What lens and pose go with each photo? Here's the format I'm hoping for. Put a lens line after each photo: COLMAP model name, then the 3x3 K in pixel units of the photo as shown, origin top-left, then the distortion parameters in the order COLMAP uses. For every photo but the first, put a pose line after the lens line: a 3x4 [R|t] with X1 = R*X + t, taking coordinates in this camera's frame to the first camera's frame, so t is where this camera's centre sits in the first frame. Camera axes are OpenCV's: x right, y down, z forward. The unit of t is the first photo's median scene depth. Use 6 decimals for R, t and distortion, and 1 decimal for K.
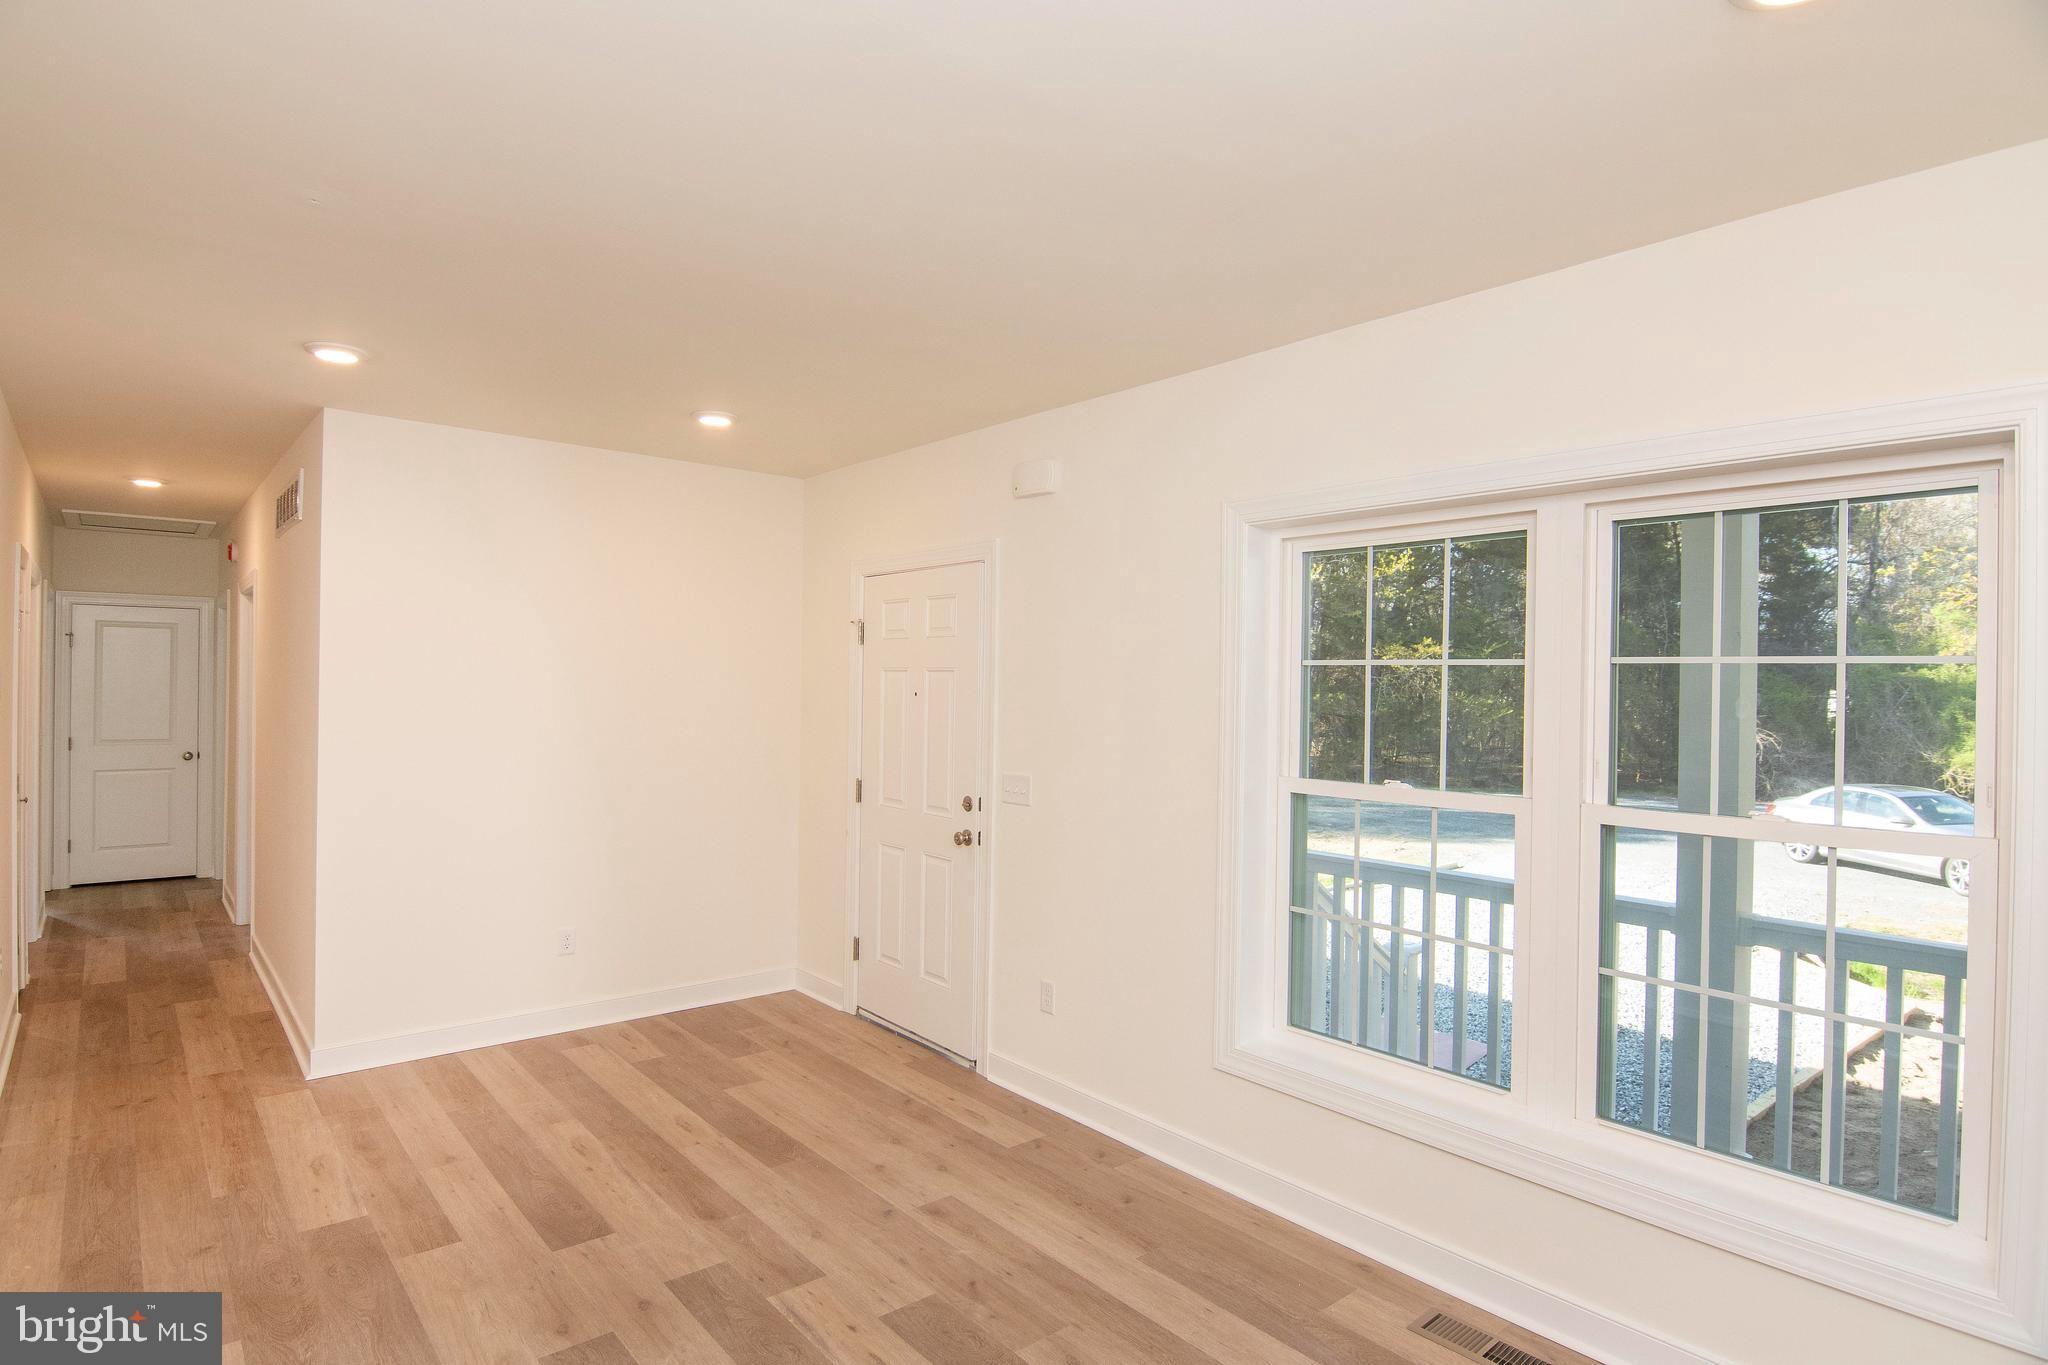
lens RADIAL K [[1086.0, 0, 992.5], [0, 1086.0, 686.8], [0, 0, 1]] dist [0.010968, -0.020183]
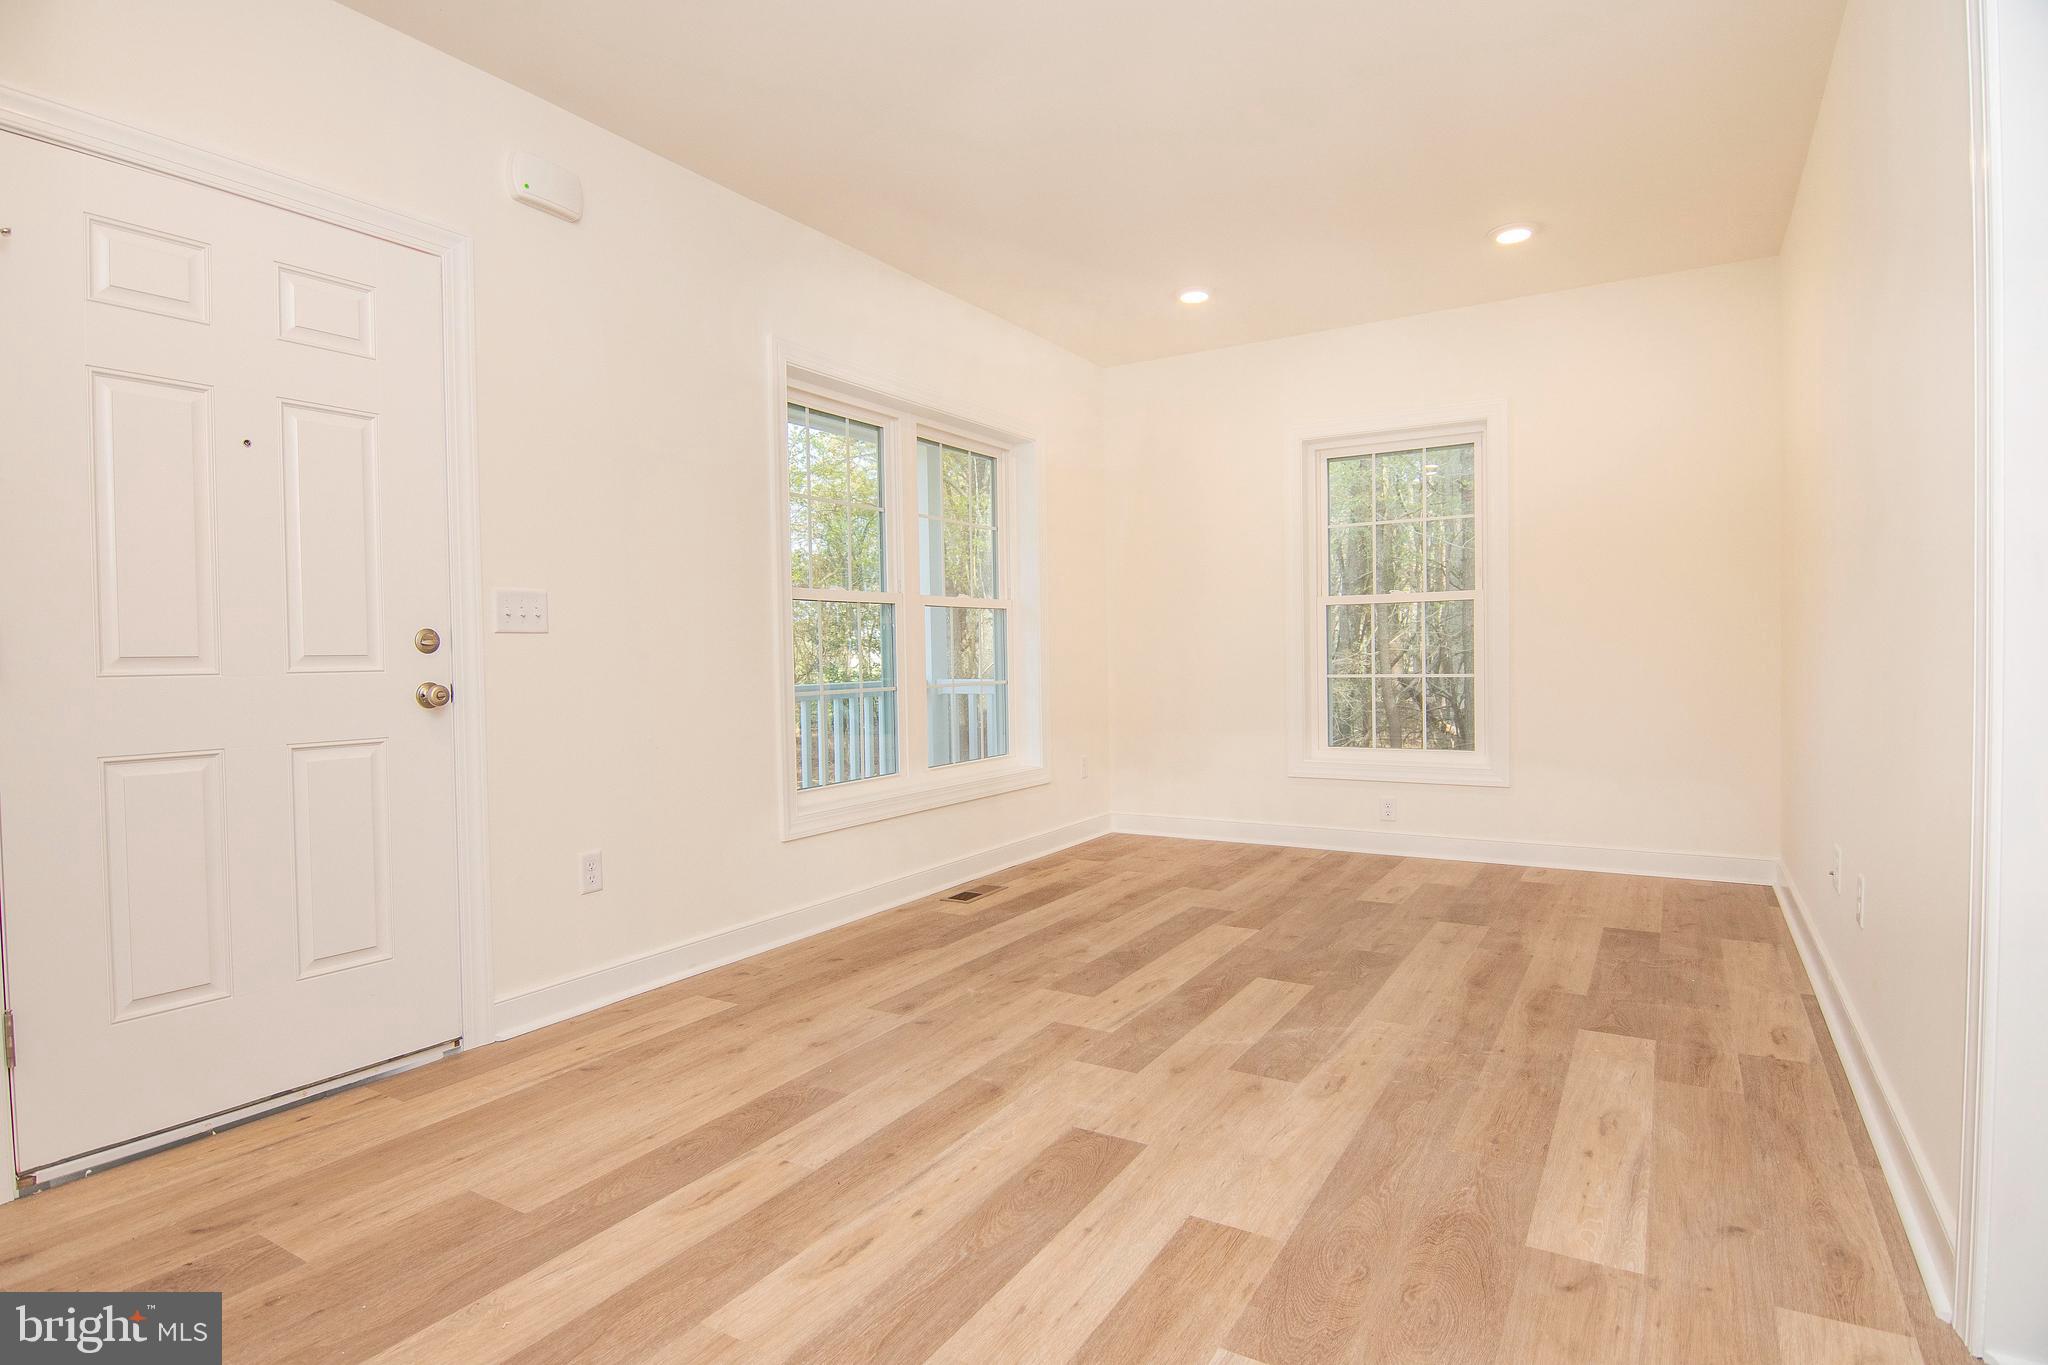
lens RADIAL K [[1086.0, 0, 992.5], [0, 1086.0, 686.8], [0, 0, 1]] dist [0.010968, -0.020183]
pose [[-0.323648, -0.037332, 0.945441, -0.987666], [0.014133, 0.998919, 0.044281, 0.151246], [-0.946072, 0.027693, -0.322770, 1.229352]]
